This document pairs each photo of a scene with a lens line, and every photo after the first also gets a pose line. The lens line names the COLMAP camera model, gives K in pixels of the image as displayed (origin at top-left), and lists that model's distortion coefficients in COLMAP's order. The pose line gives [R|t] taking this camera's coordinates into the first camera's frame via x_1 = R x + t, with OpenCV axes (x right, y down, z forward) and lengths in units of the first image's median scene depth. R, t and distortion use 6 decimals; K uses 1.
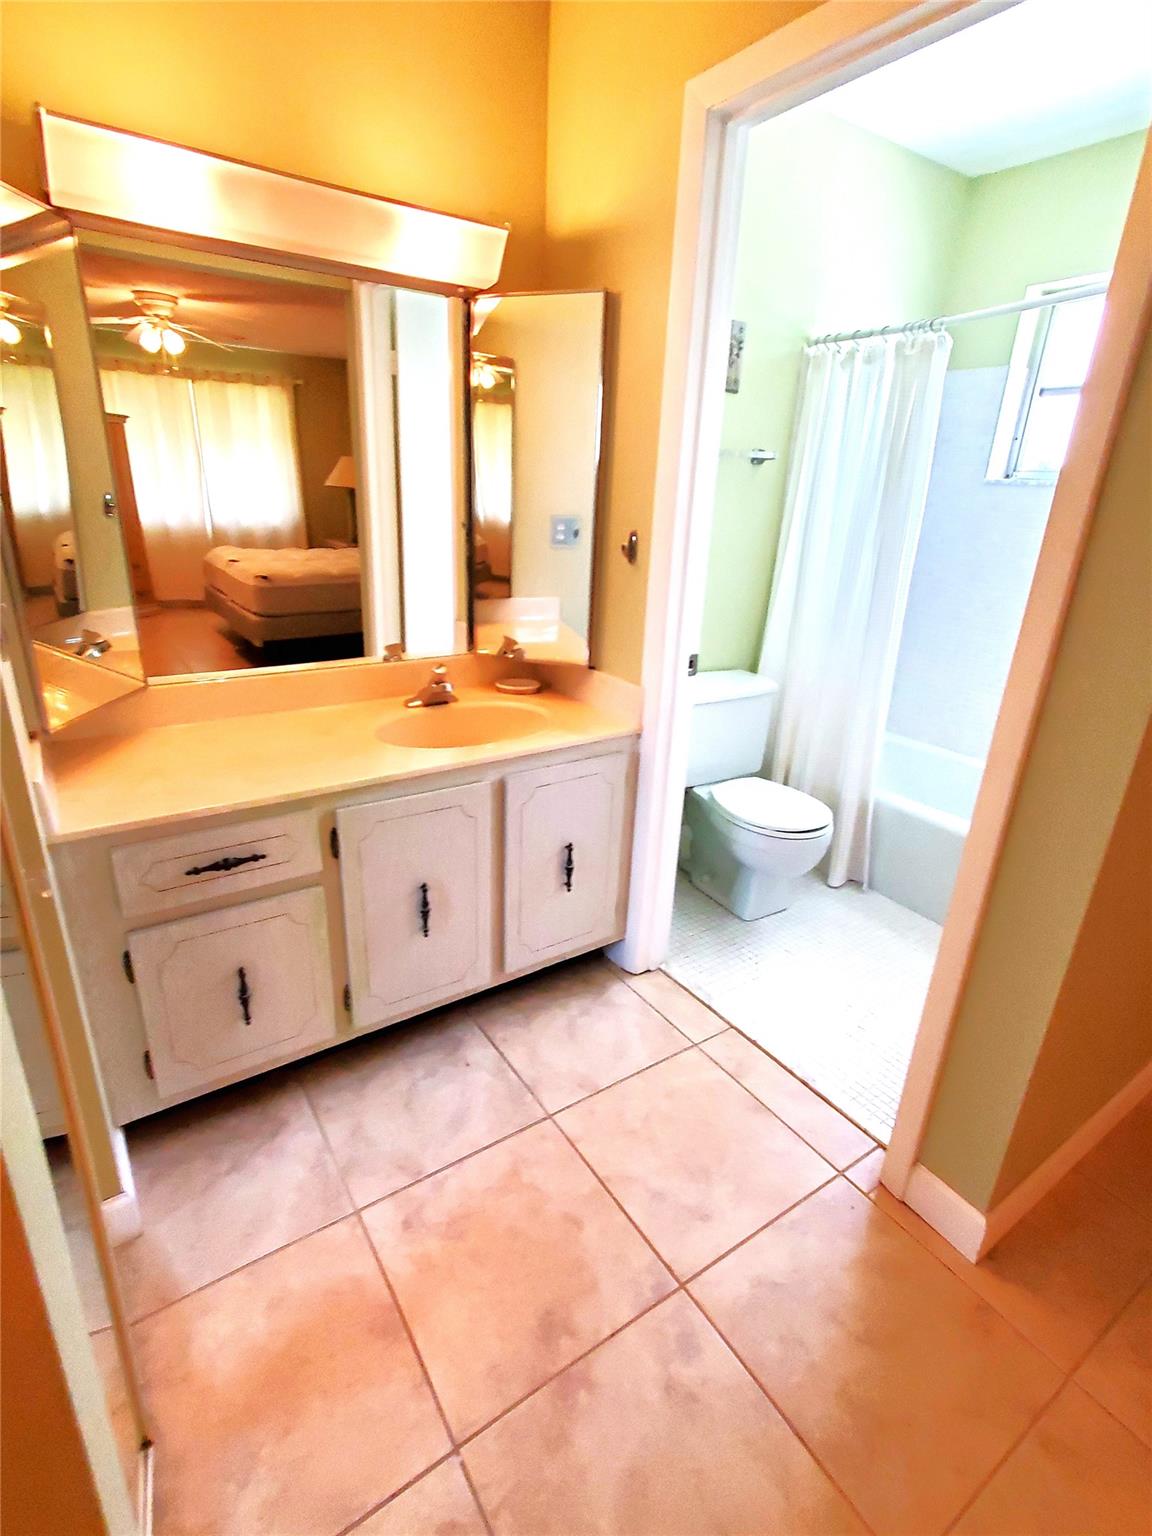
lens RADIAL K [[744.7, 0, 576.0], [0, 744.7, 768.0], [0, 0, 1]] dist [0.000733, 0.000636]
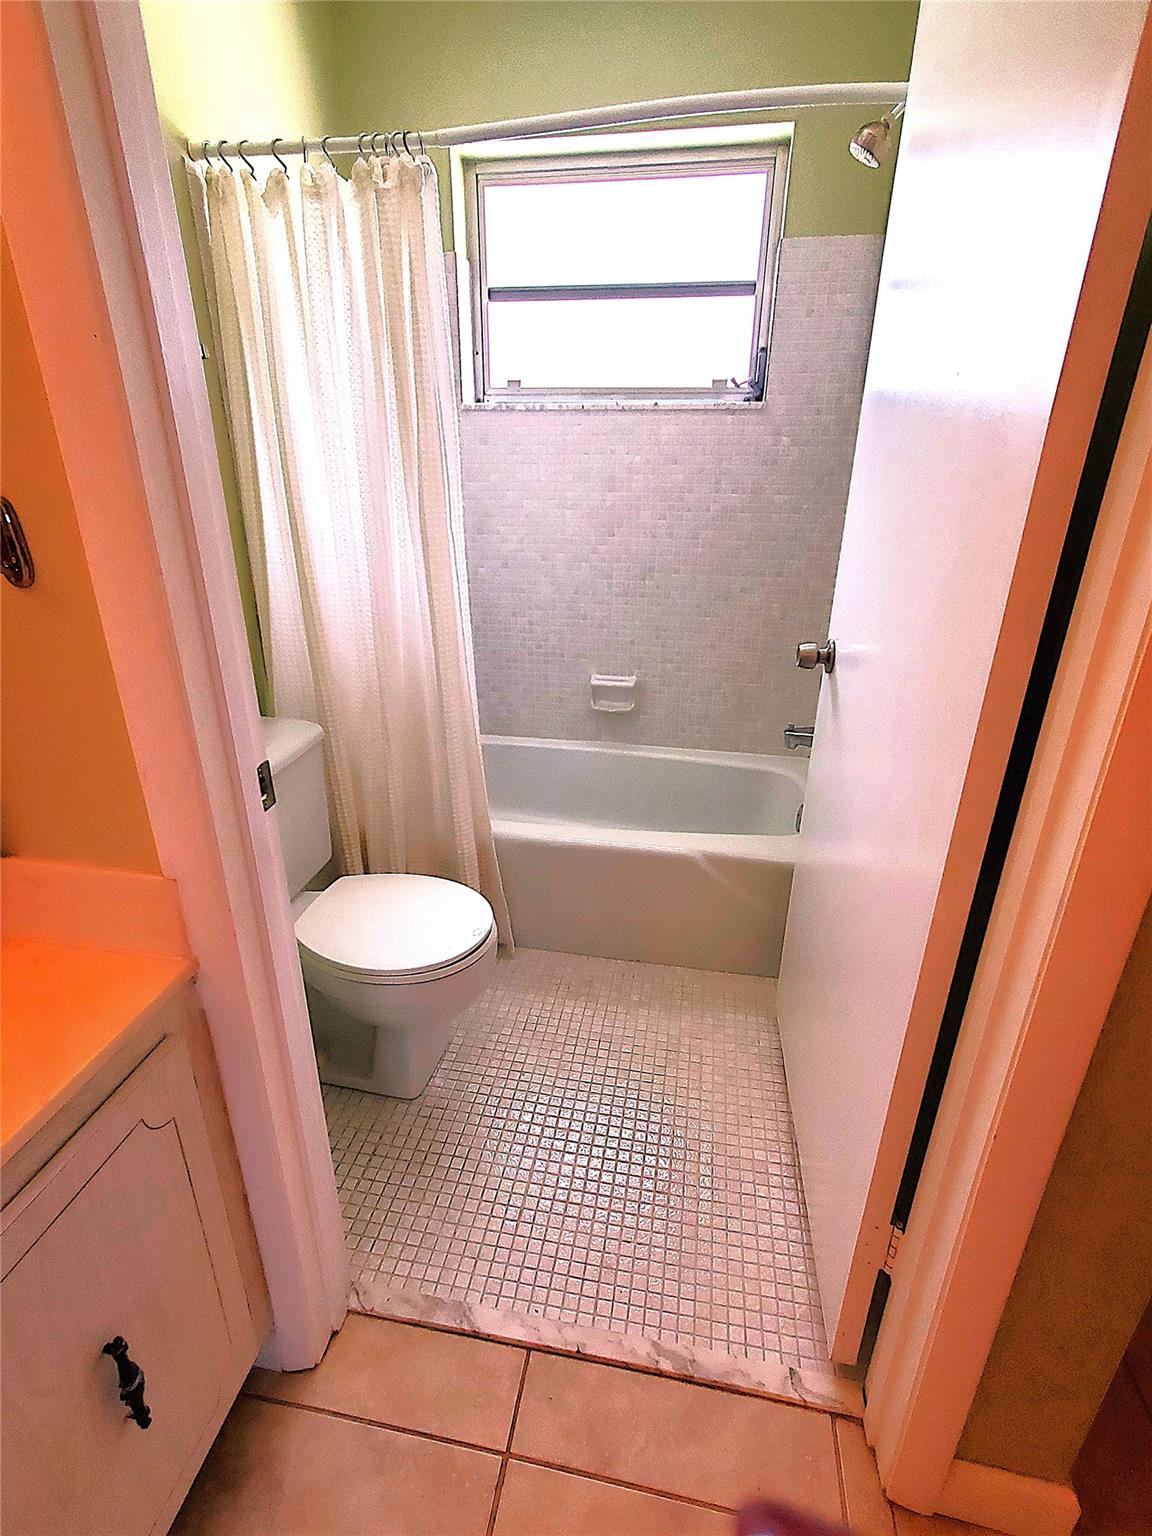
lens RADIAL K [[744.7, 0, 576.0], [0, 744.7, 768.0], [0, 0, 1]] dist [0.000733, 0.000636]
pose [[0.695657, -0.309639, 0.648217, -0.001936], [0.273892, 0.948502, 0.159142, -0.133934], [-0.664112, 0.066833, 0.744640, 0.422692]]
